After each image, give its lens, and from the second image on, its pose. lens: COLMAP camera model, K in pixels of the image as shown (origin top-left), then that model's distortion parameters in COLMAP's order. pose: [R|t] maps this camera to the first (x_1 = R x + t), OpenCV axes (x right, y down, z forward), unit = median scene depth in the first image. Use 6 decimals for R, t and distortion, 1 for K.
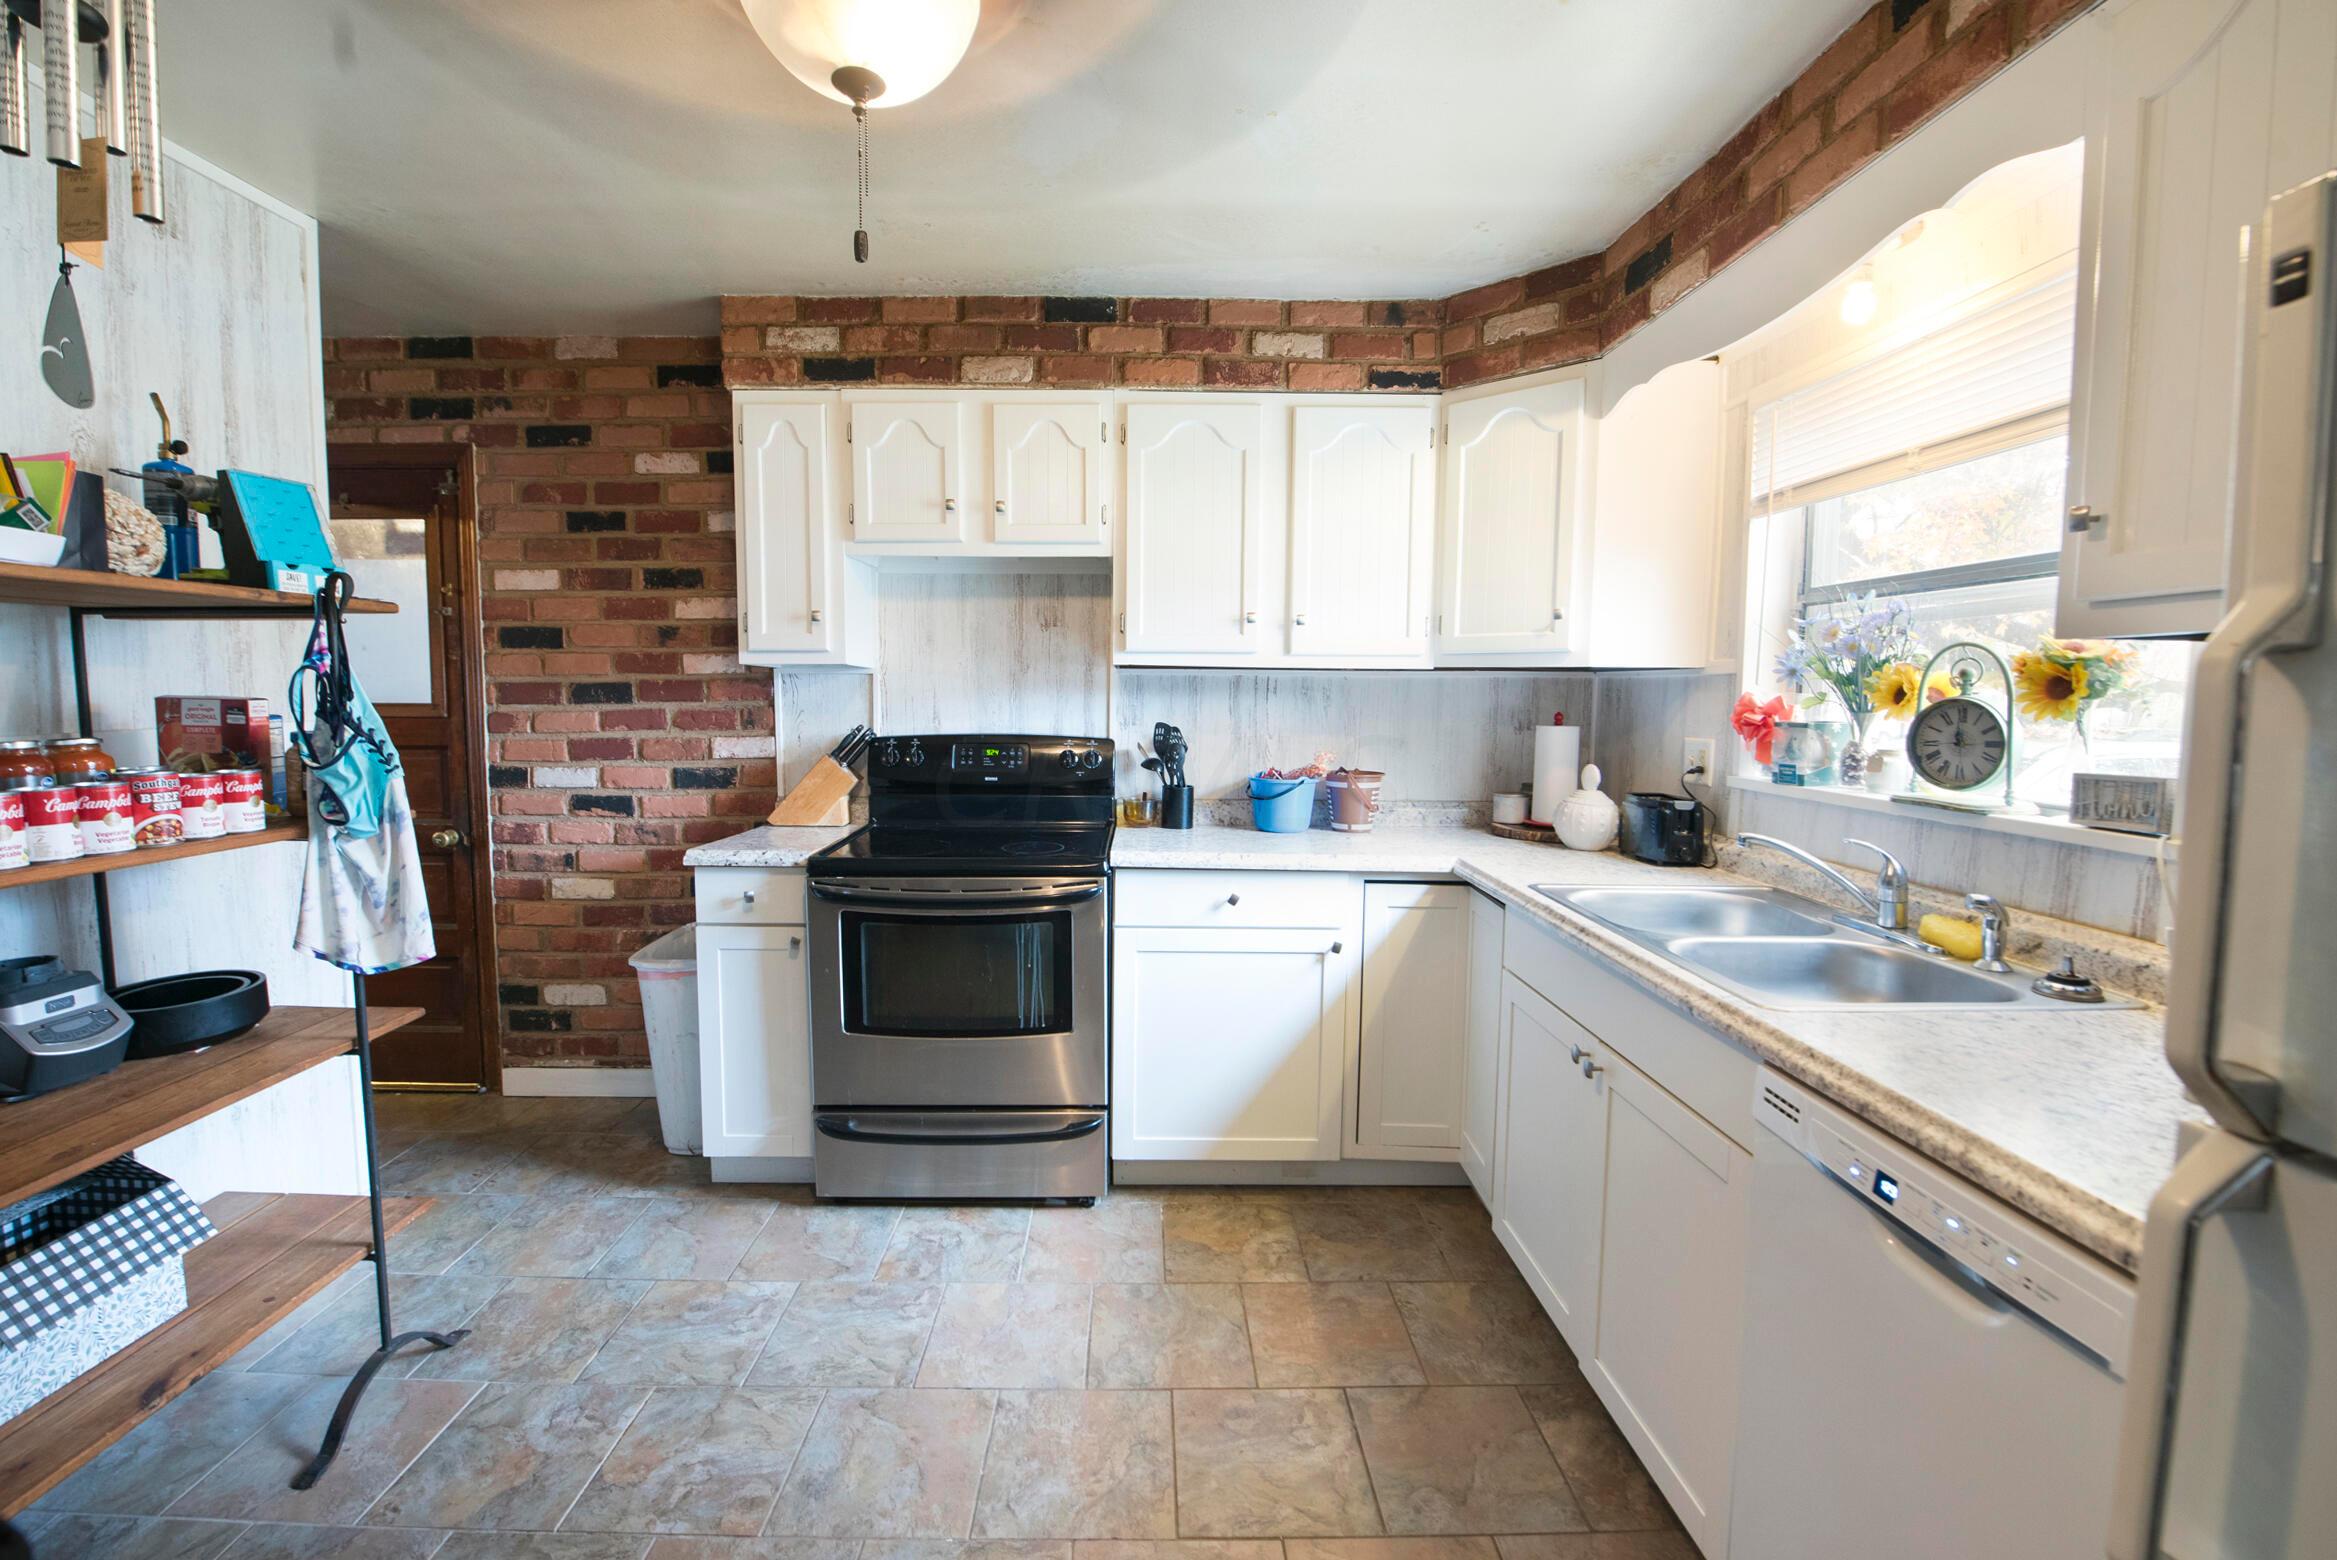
lens RADIAL K [[963.4, 0, 1142.6], [0, 963.4, 765.1], [0, 0, 1]] dist [-0.018339, -0.002446]
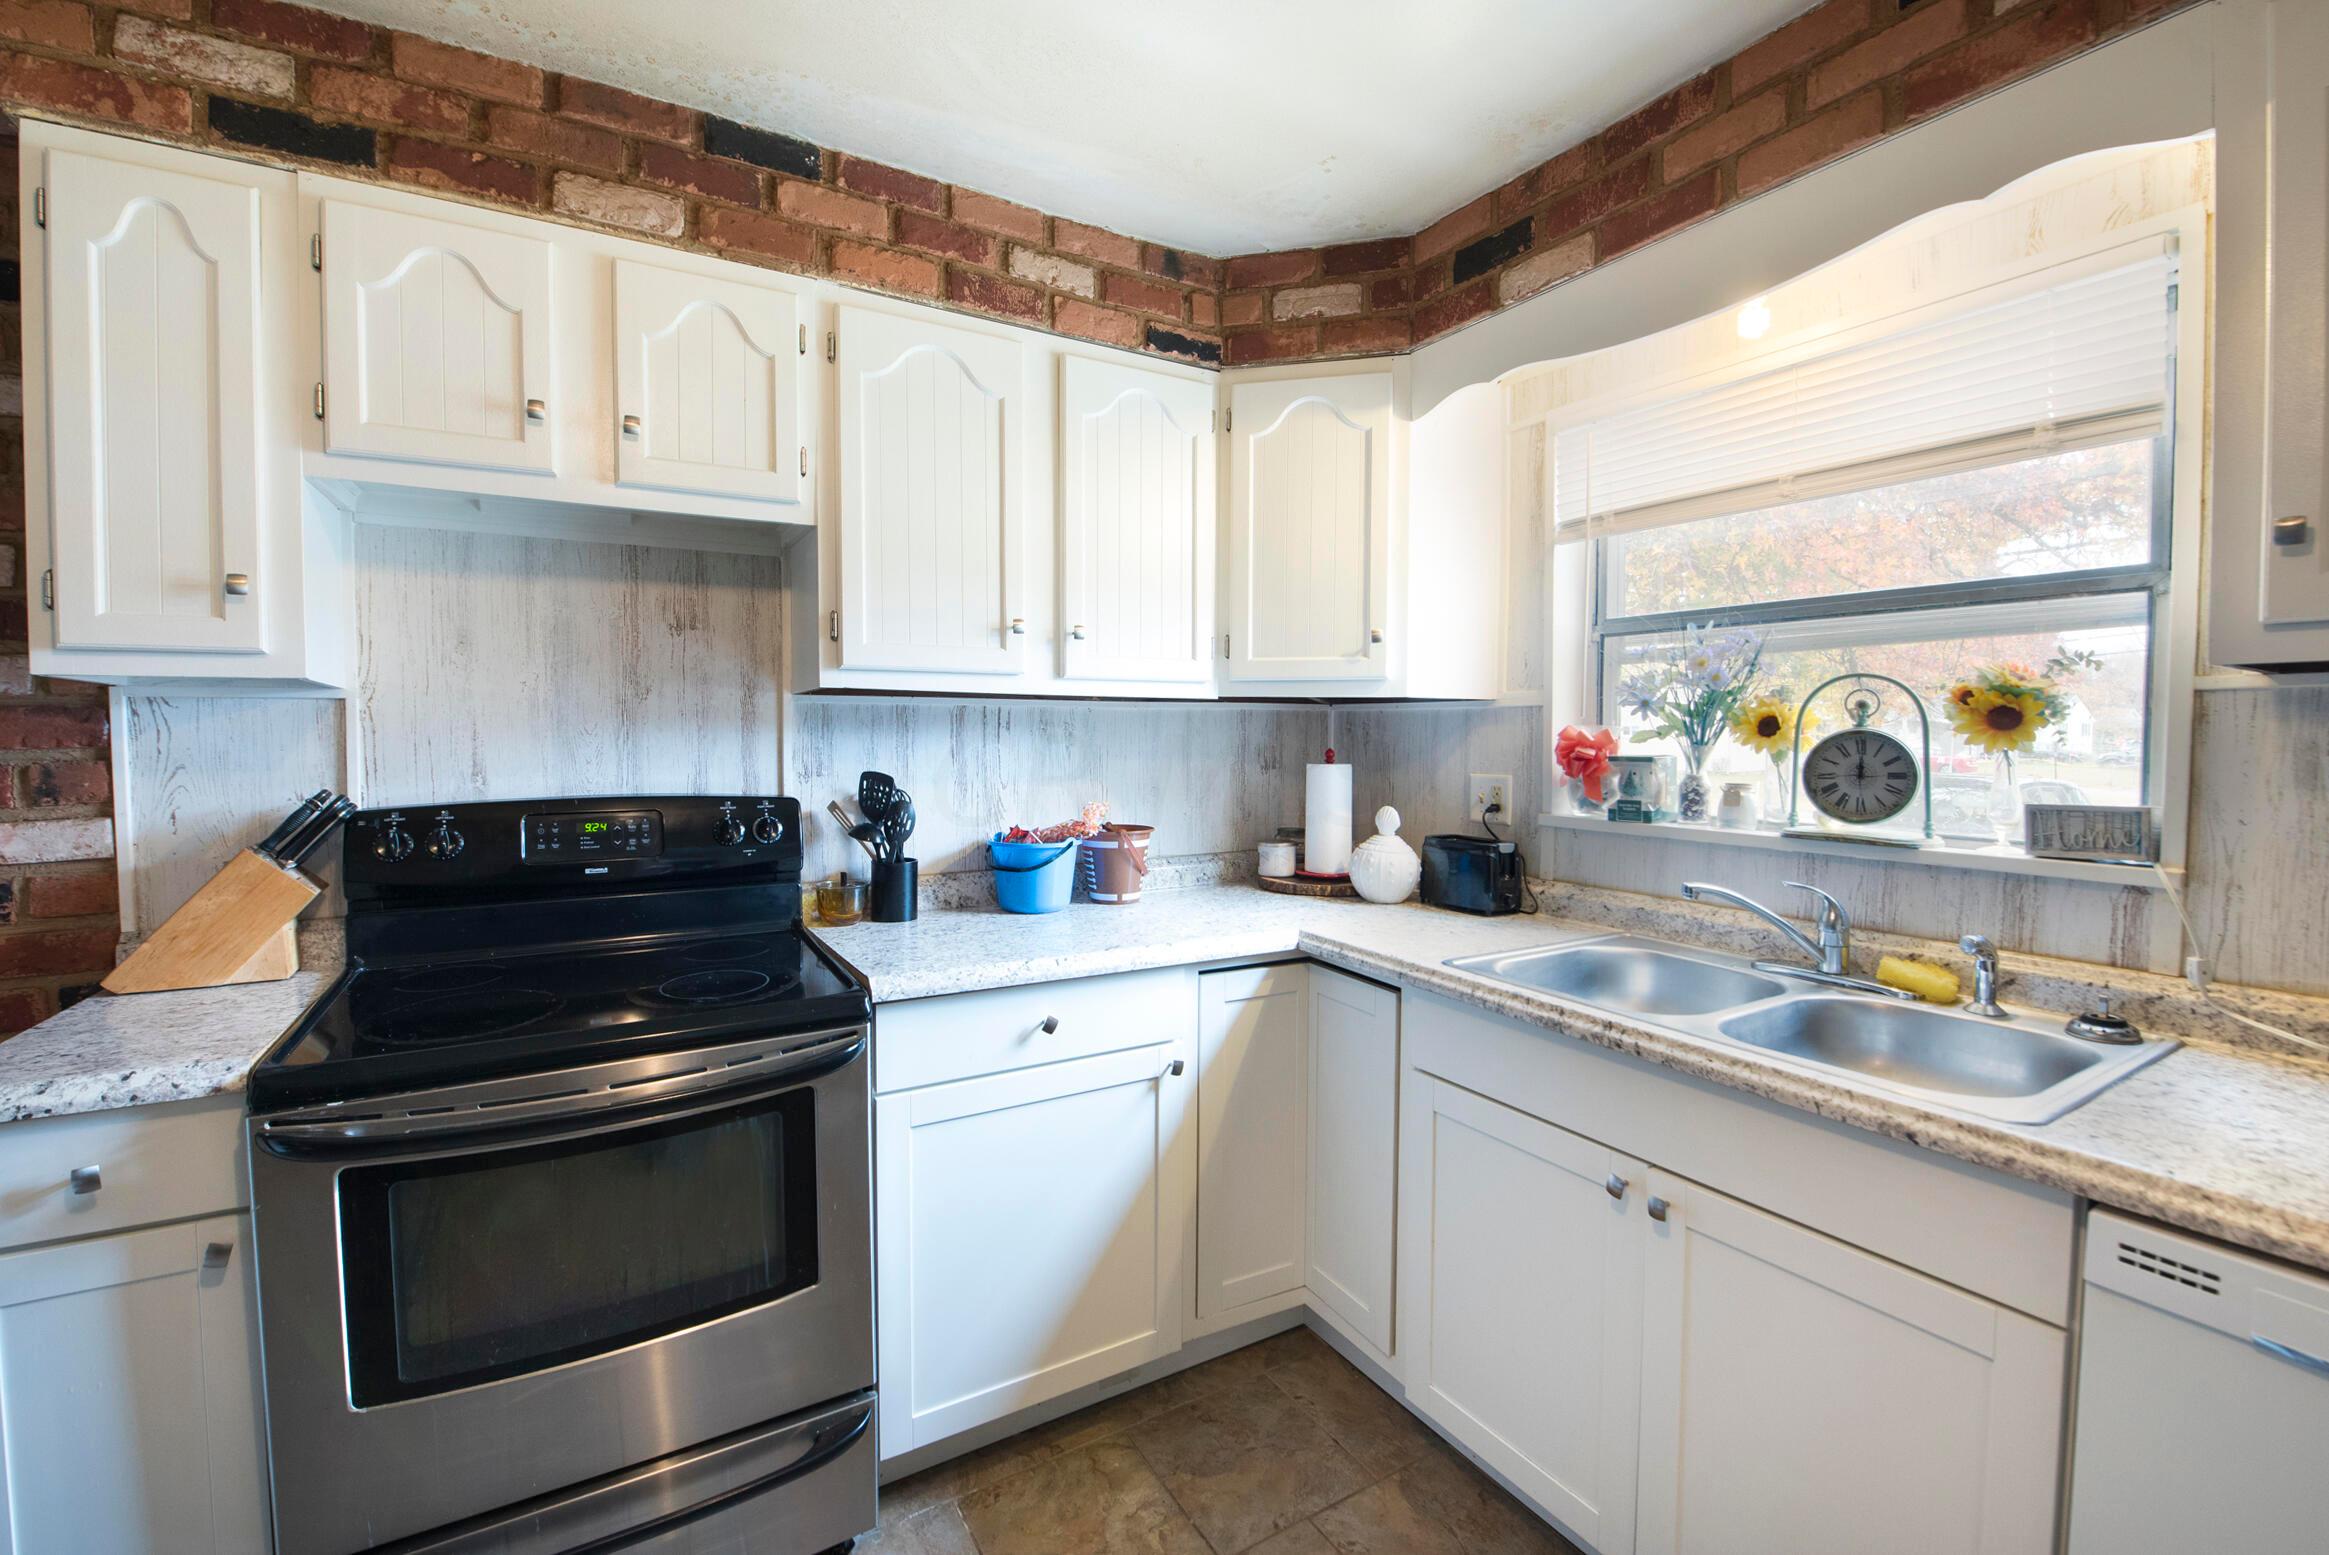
lens RADIAL K [[960.1, 0, 1138.7], [0, 960.1, 762.6], [0, 0, 1]] dist [-0.018339, -0.002446]
pose [[0.868656, -0.021810, 0.494936, -0.185502], [0.041642, 0.998709, -0.029076, -0.026471], [-0.493663, 0.045867, 0.868443, 0.352471]]
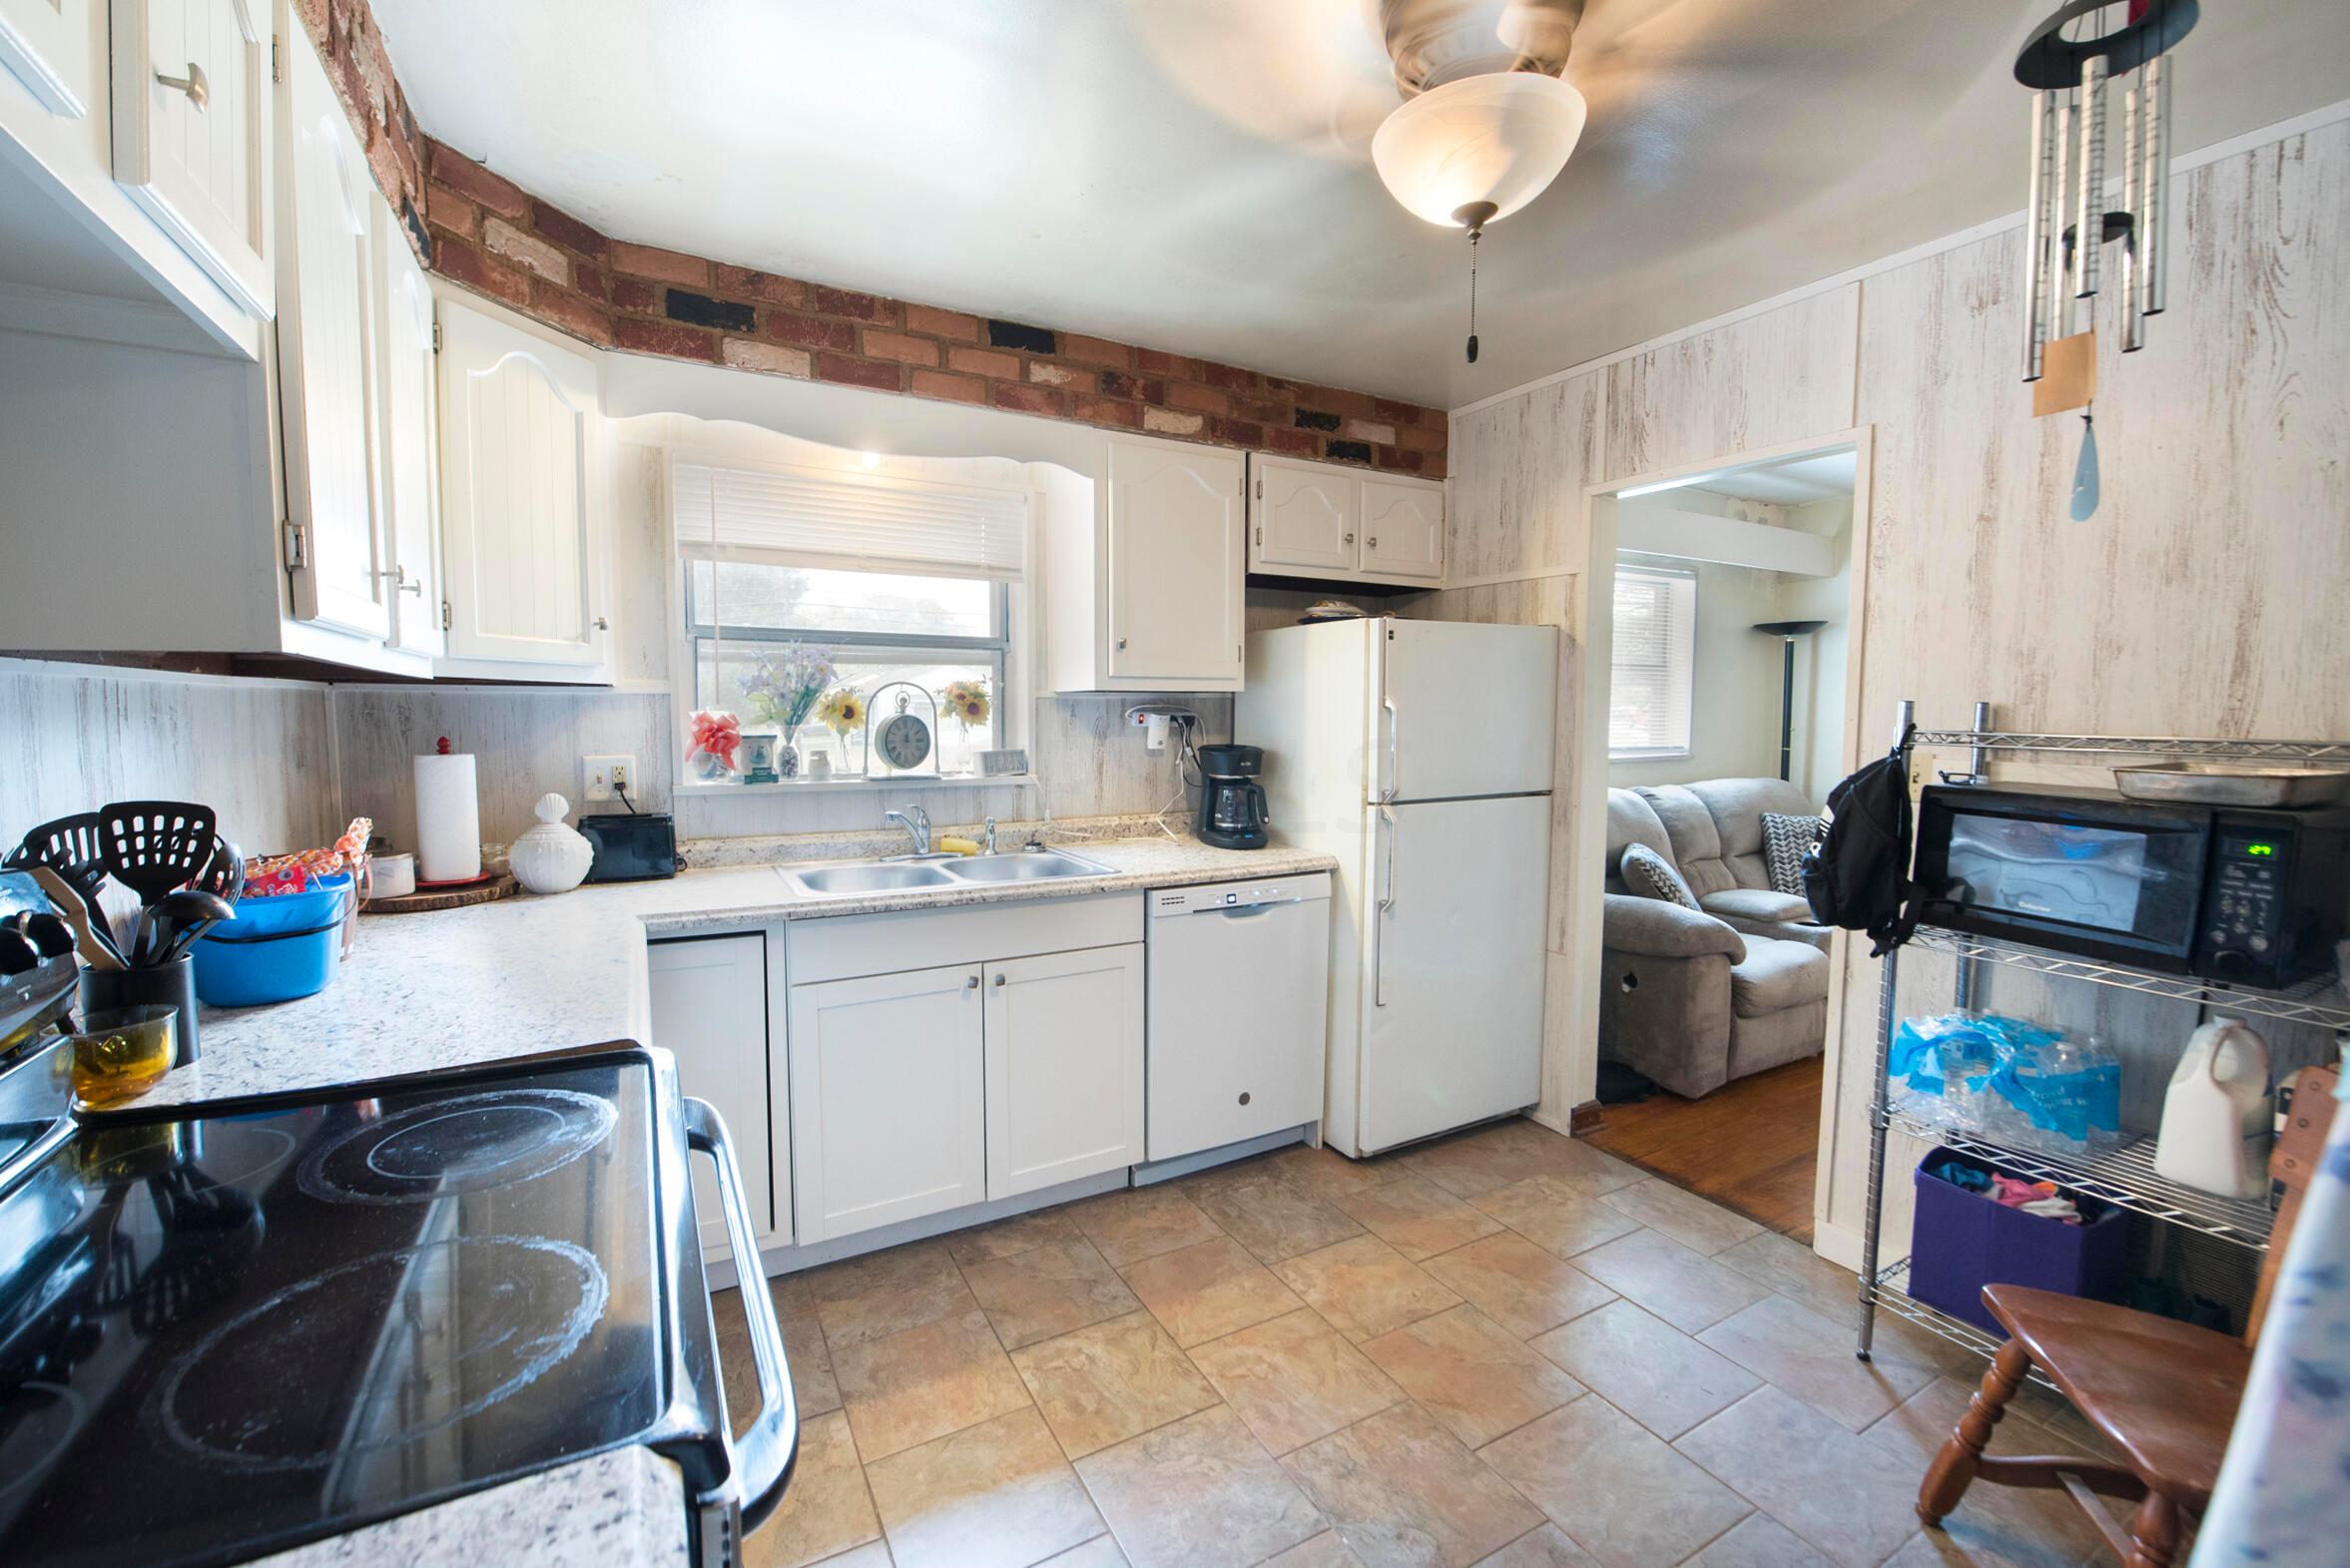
lens RADIAL K [[952.8, 0, 1148.8], [0, 952.8, 775.5], [0, 0, 1]] dist [-0.017746, -0.000291]
pose [[-0.473321, -0.069825, 0.878118, -0.577797], [0.058529, 0.992158, 0.110441, -0.084825], [-0.878943, 0.103669, -0.465522, 0.968409]]
